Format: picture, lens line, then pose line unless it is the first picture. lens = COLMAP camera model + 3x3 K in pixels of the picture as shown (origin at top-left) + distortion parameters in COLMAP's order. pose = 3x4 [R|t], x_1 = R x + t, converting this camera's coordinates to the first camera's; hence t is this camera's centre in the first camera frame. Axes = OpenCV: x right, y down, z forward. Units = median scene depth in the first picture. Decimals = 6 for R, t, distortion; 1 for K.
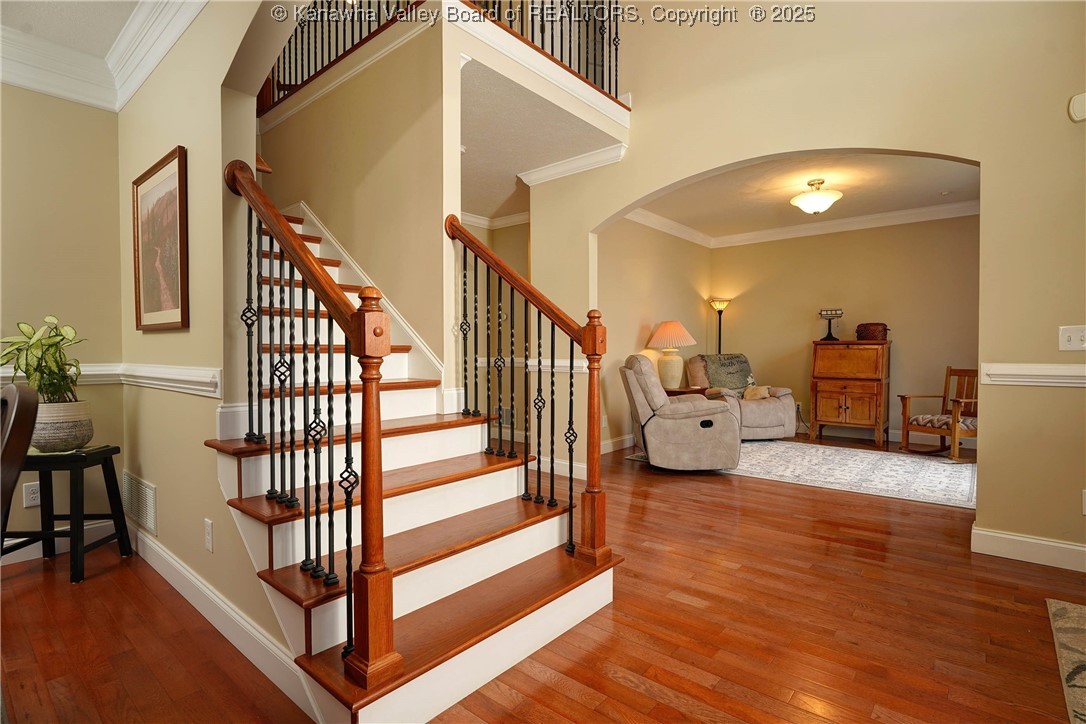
lens RADIAL K [[534.8, 0, 546.4], [0, 534.8, 360.4], [0, 0, 1]] dist [0.000752, -0.000549]
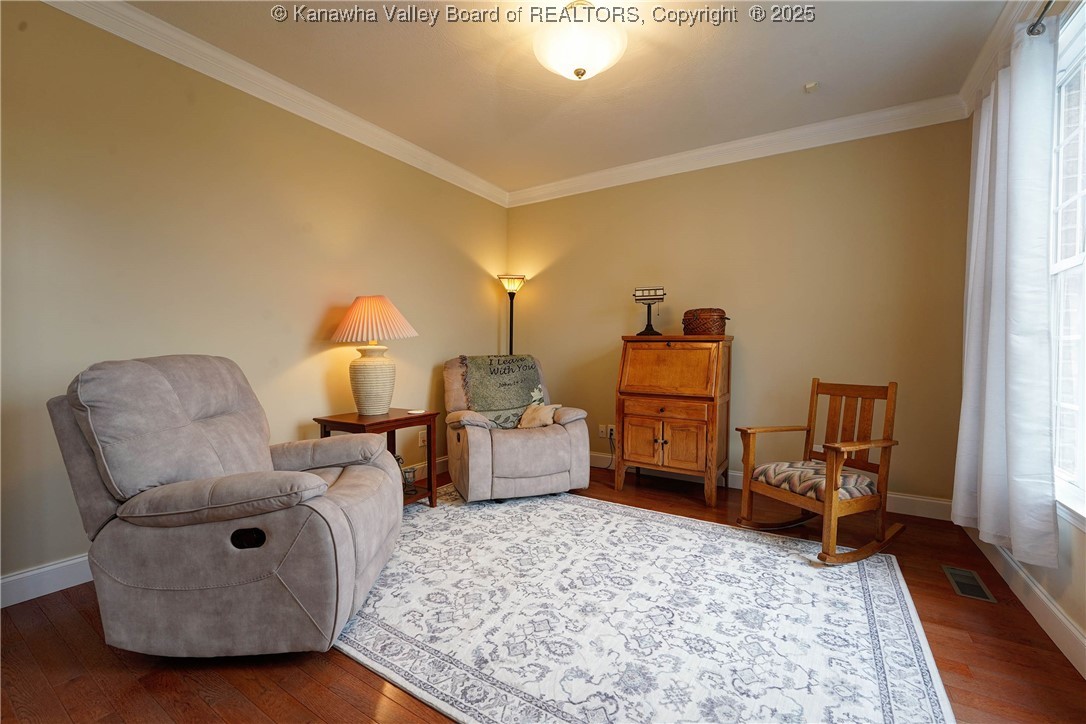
lens RADIAL K [[446.3, 0, 545.8], [0, 446.3, 361.2], [0, 0, 1]] dist [-0.017970, -0.000567]
pose [[0.991393, 0.005448, 0.130805, 0.348229], [-0.005983, 0.999975, 0.003696, -0.007245], [-0.130782, -0.004447, 0.991401, 0.491973]]
